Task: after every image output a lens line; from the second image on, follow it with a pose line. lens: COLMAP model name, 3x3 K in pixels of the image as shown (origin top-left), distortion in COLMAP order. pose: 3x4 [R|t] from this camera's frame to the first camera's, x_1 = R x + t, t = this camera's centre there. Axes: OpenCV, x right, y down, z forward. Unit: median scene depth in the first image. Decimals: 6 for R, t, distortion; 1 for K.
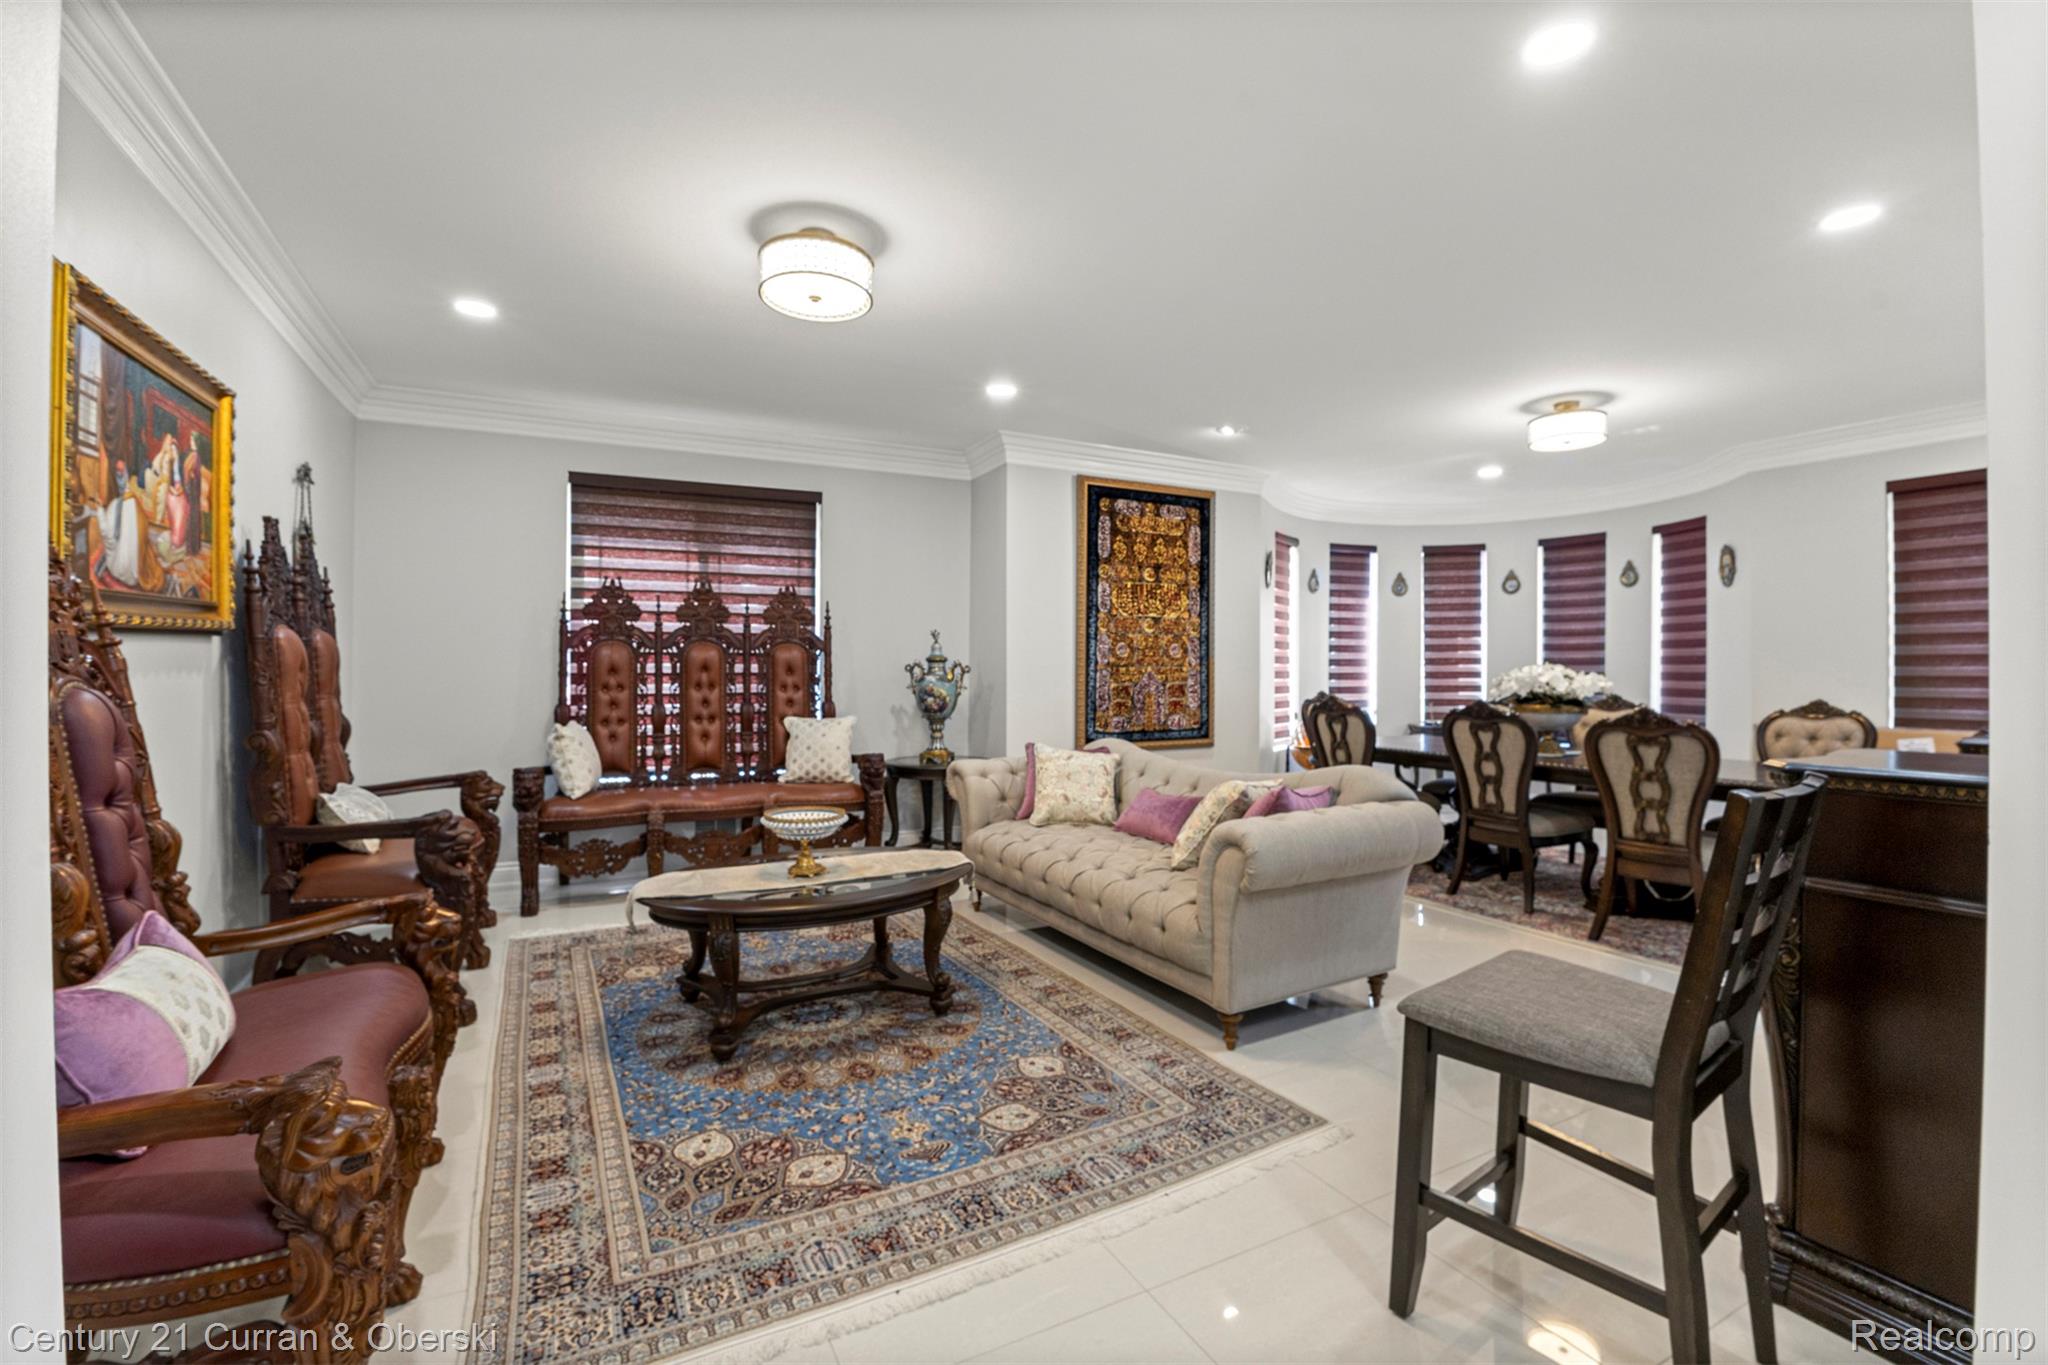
lens RADIAL K [[885.9, 0, 1014.9], [0, 885.9, 671.3], [0, 0, 1]] dist [-0.031736, 0.000021]
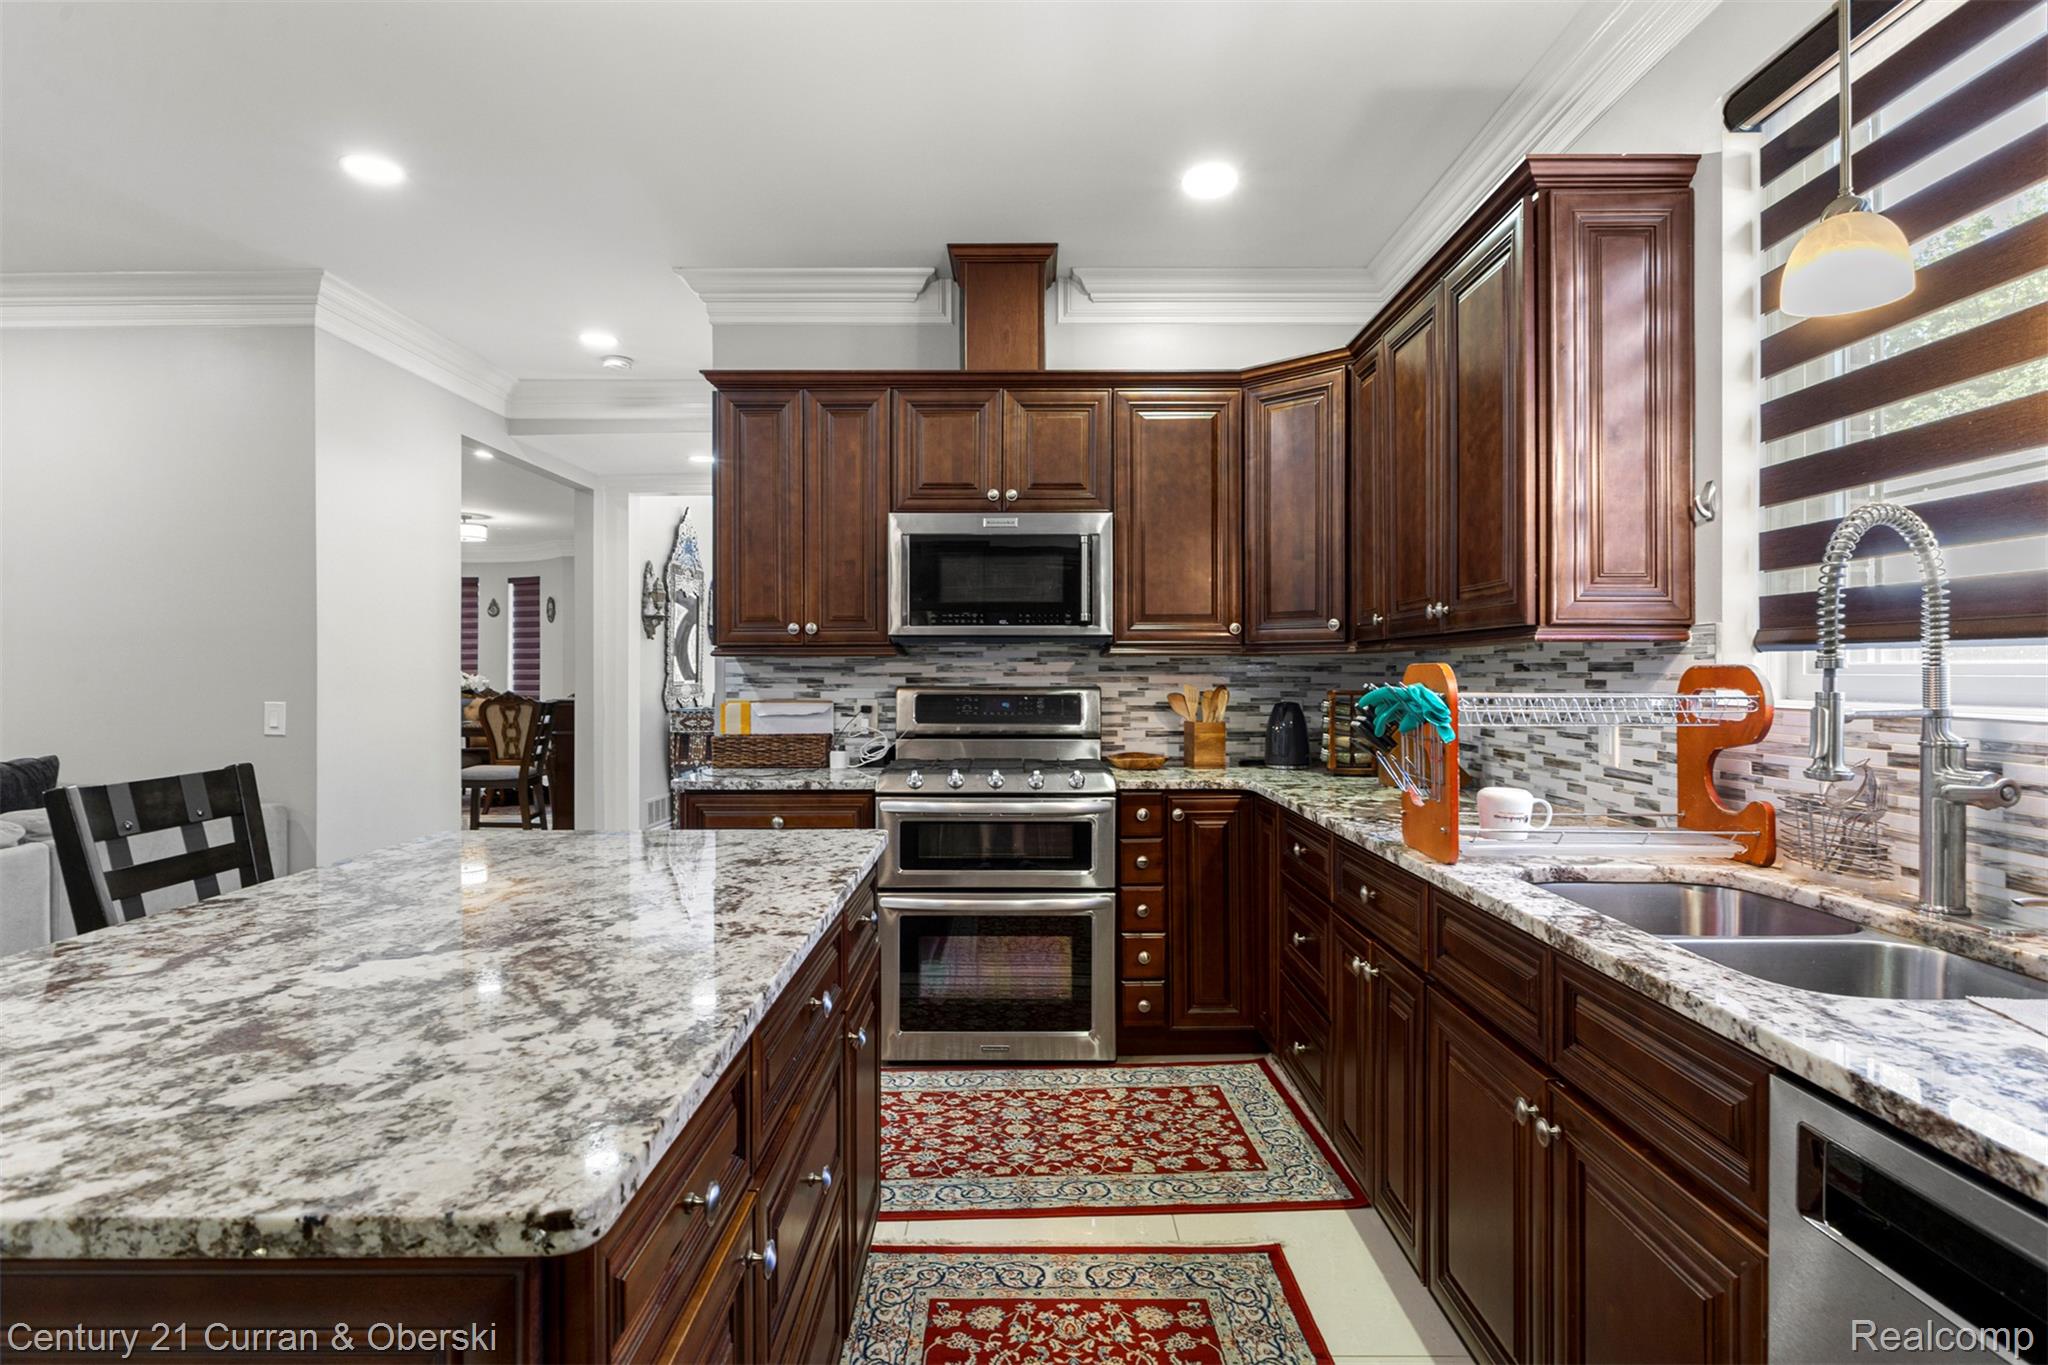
lens RADIAL K [[1070.8, 0, 1026.1], [0, 1070.8, 672.2], [0, 0, 1]] dist [-0.004815, 0.001017]
pose [[0.463216, -0.004040, 0.886236, -0.627078], [0.006876, 0.999976, 0.000965, 0.002046], [-0.886219, 0.005647, 0.463233, -0.828157]]
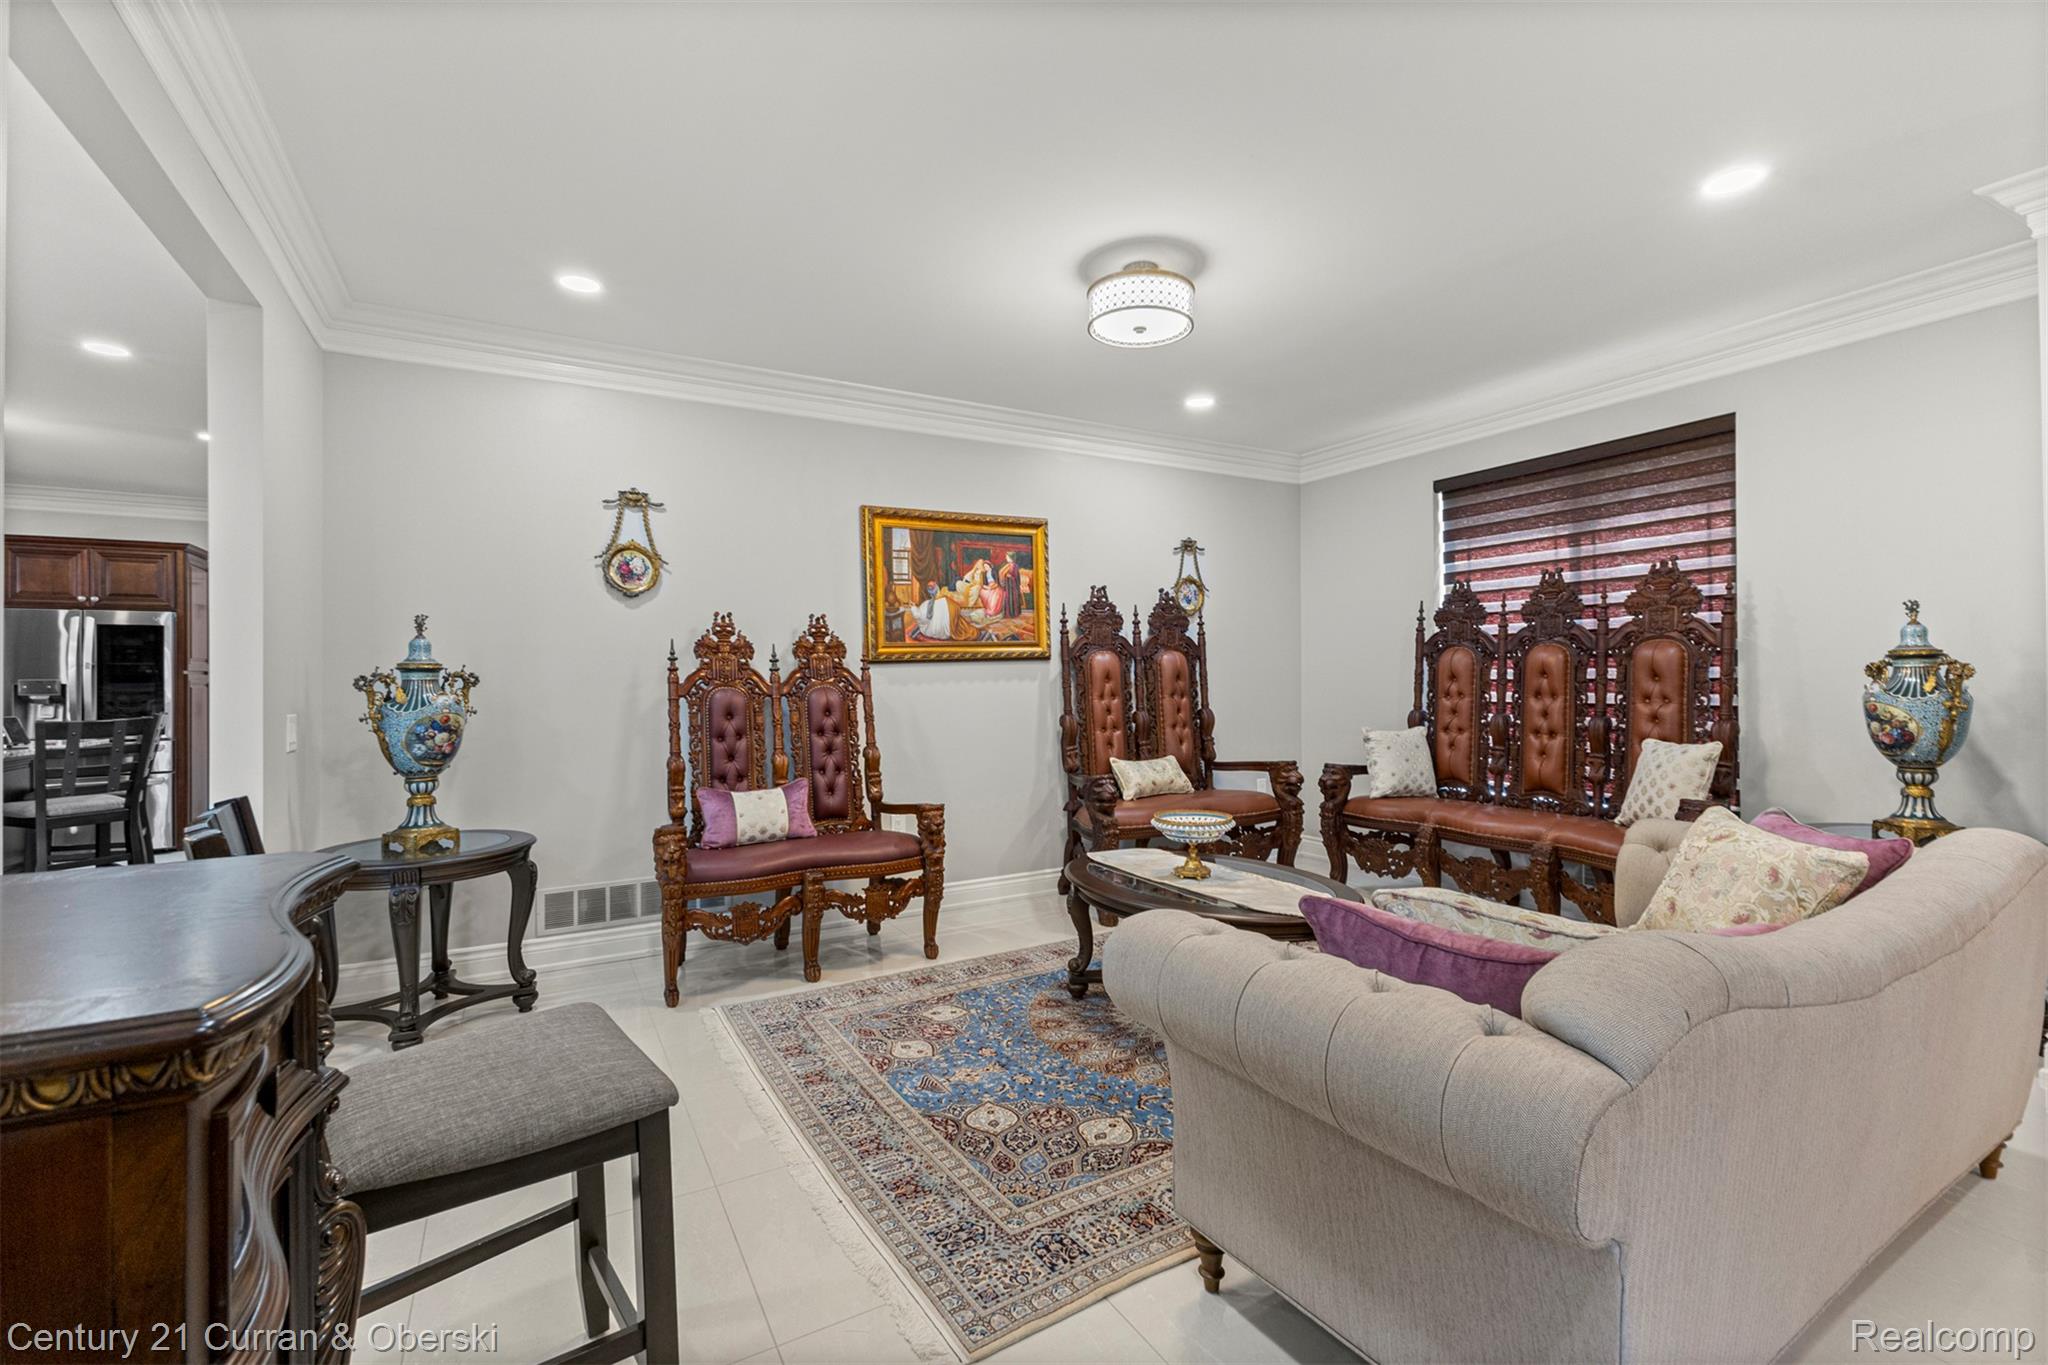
lens RADIAL K [[879.9, 0, 1025.3], [0, 879.9, 674.7], [0, 0, 1]] dist [0.007599, -0.000123]
pose [[0.043617, -0.006568, -0.999027, 0.453651], [0.004689, 0.999969, -0.006369, 0.000469], [0.999037, -0.004407, 0.043646, 0.443475]]
